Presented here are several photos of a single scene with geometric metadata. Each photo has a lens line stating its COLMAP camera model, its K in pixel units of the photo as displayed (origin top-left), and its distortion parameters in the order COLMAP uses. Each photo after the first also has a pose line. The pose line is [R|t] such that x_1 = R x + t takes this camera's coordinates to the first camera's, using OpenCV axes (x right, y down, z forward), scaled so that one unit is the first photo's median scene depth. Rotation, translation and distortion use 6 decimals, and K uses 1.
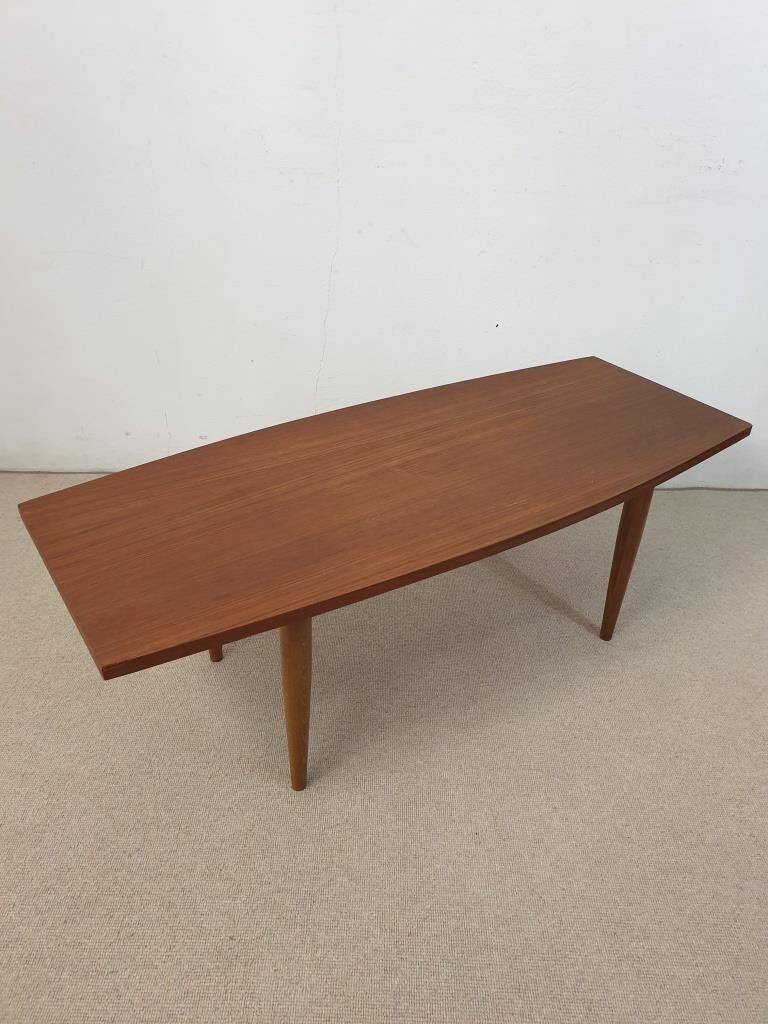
lens RADIAL K [[772.4, 0, 389.0], [0, 772.4, 511.9], [0, 0, 1]] dist [0.022815, 0.013735]
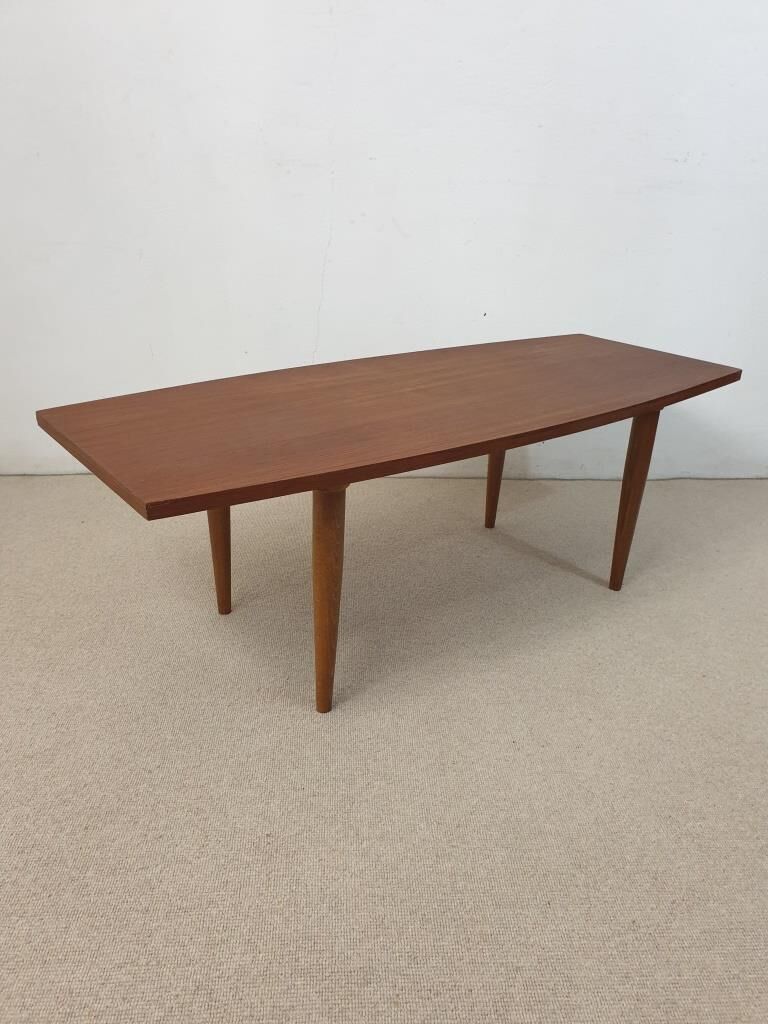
lens RADIAL K [[772.1, 0, 381.9], [0, 772.1, 533.4], [0, 0, 1]] dist [0.023806, -0.000157]
pose [[0.998031, -0.022827, 0.058426, -0.098650], [0.030337, 0.990910, -0.131063, 0.275005], [-0.054904, 0.132577, 0.989651, 0.026148]]
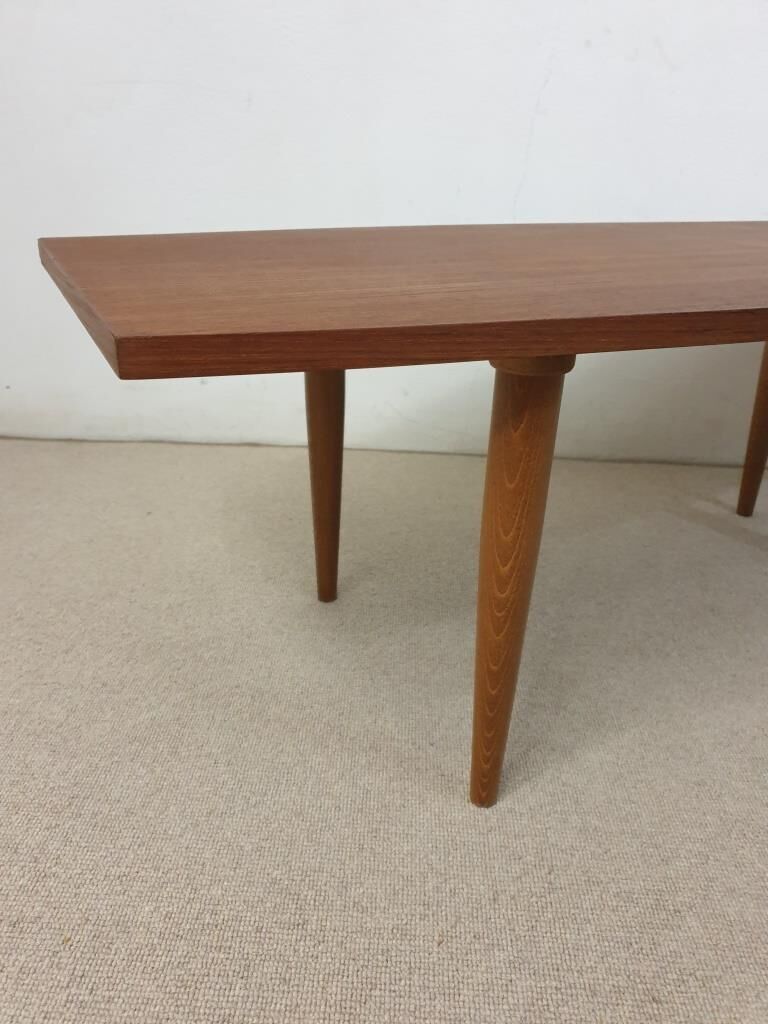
lens RADIAL K [[772.1, 0, 381.9], [0, 772.1, 533.4], [0, 0, 1]] dist [0.023806, -0.000157]
pose [[0.999624, 0.016542, -0.021865, -0.268974], [-0.018978, 0.993026, -0.116362, 0.175164], [0.019788, 0.116733, 0.992966, 0.567779]]
